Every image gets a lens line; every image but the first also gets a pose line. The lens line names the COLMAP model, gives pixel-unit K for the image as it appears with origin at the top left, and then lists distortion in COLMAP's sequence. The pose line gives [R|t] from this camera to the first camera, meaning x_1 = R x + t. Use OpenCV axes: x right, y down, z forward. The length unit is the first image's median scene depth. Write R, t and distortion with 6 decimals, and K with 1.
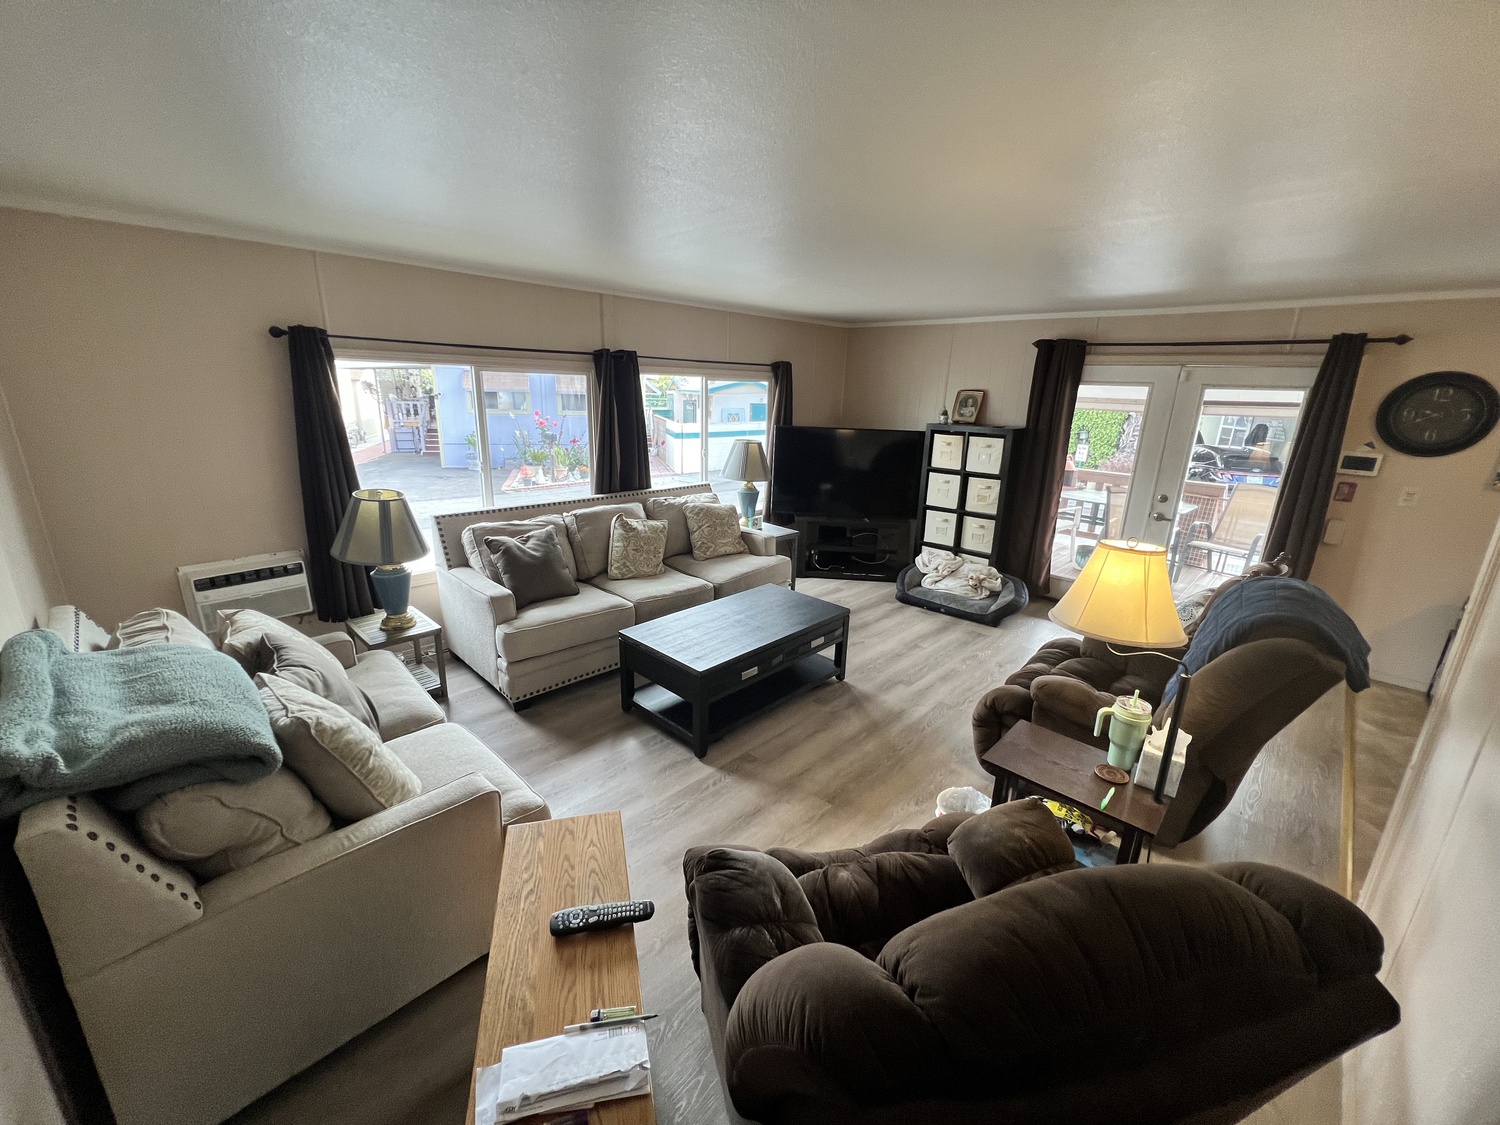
lens RADIAL K [[604.8, 0, 751.1], [0, 604.8, 558.8], [0, 0, 1]] dist [0.000004, 0.000454]
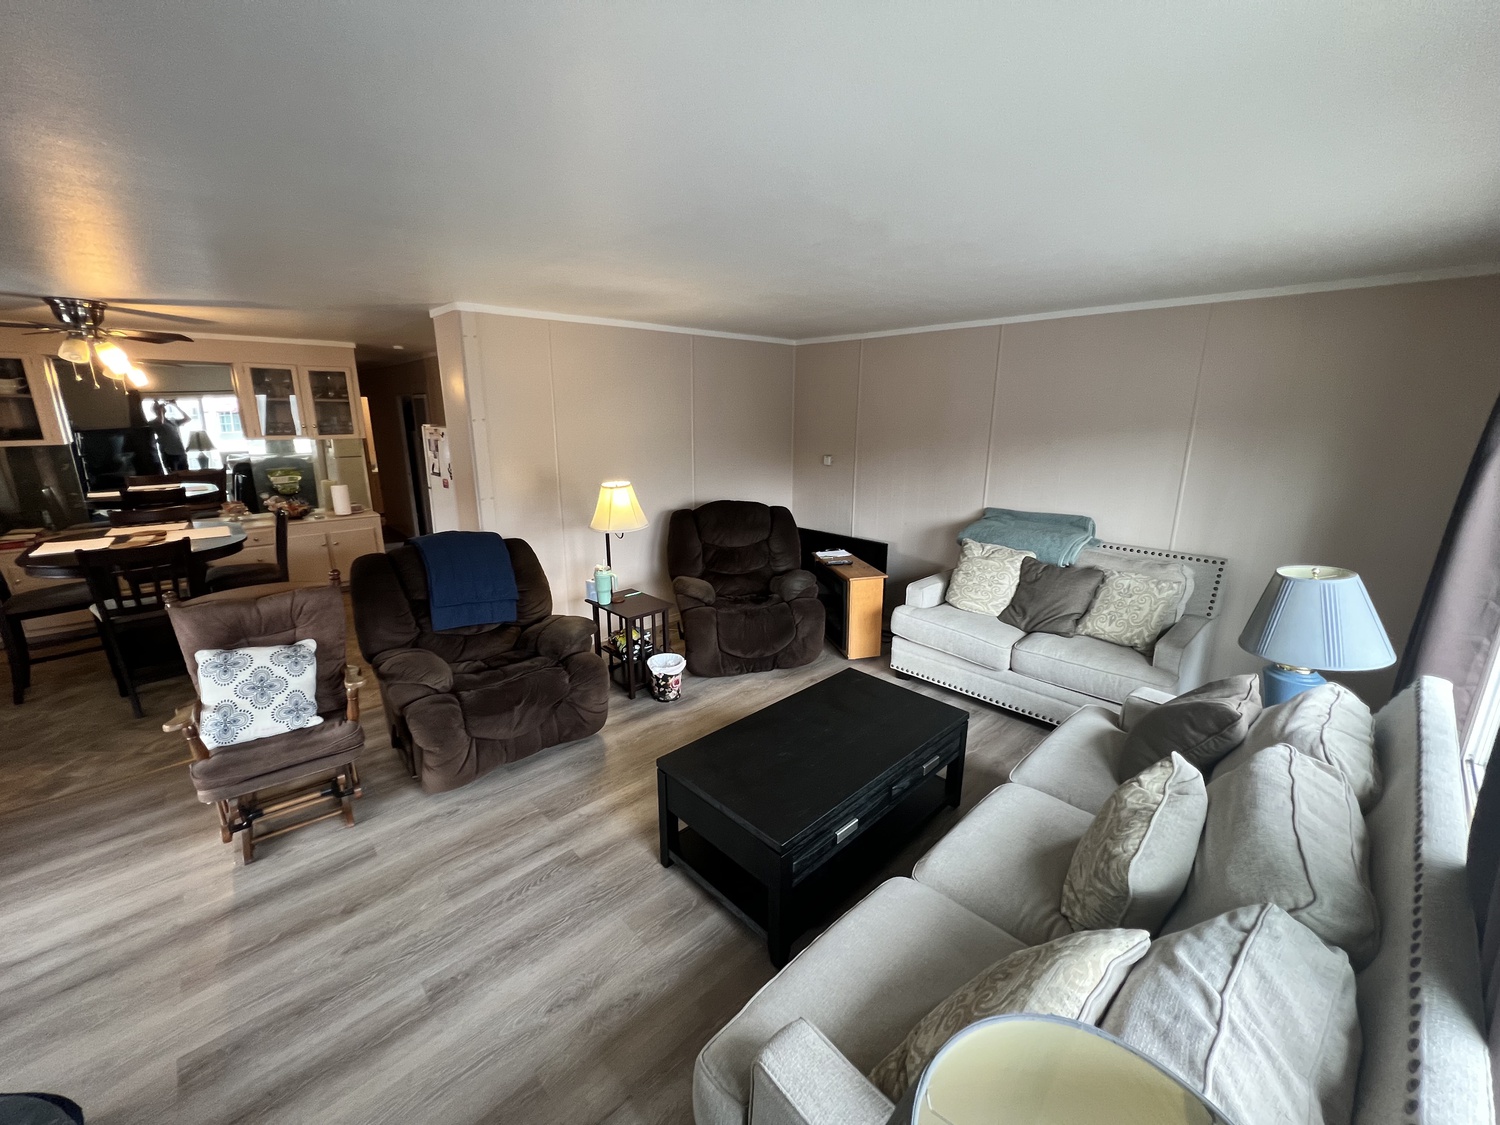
lens RADIAL K [[604.8, 0, 751.1], [0, 604.8, 558.8], [0, 0, 1]] dist [0.000004, 0.000454]
pose [[-0.998074, -0.043420, 0.044315, 0.038080], [-0.015521, 0.866321, 0.499247, -0.347847], [-0.060069, 0.497597, -0.865326, 1.201749]]
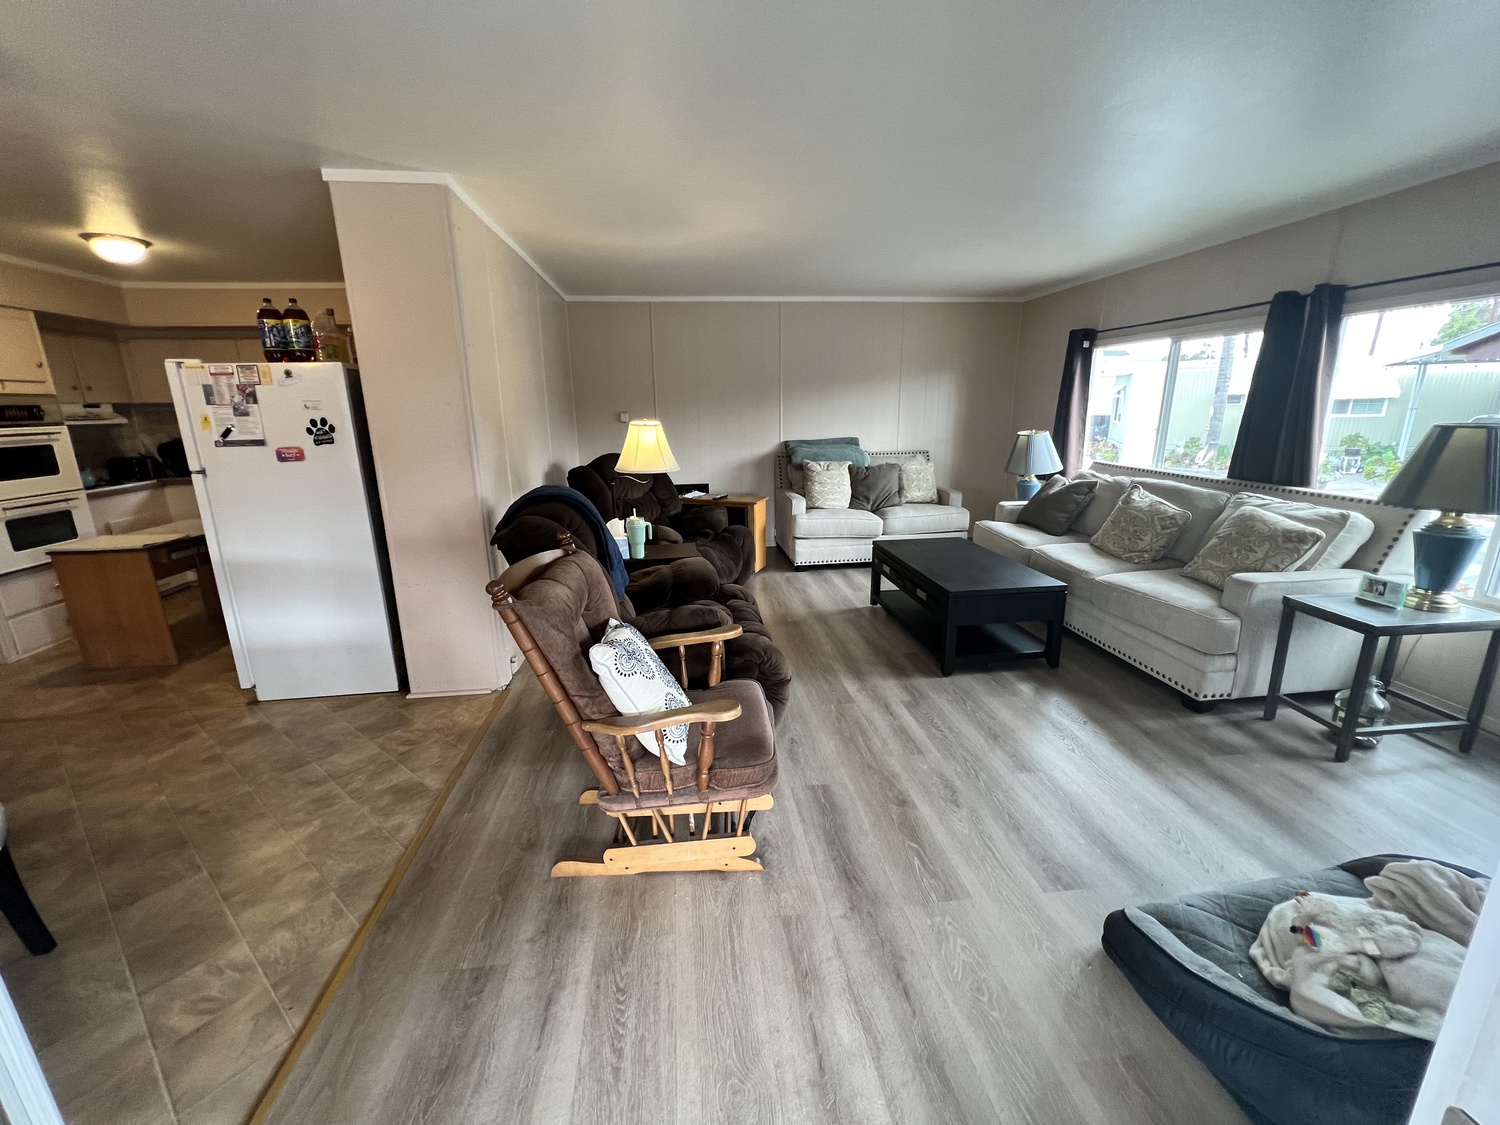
lens RADIAL K [[604.8, 0, 751.1], [0, 604.8, 558.8], [0, 0, 1]] dist [0.000004, 0.000454]
pose [[-0.630212, 0.170217, -0.757535, 0.814385], [-0.217201, 0.898068, 0.382489, -0.185790], [0.745424, 0.405587, -0.529002, 1.021593]]
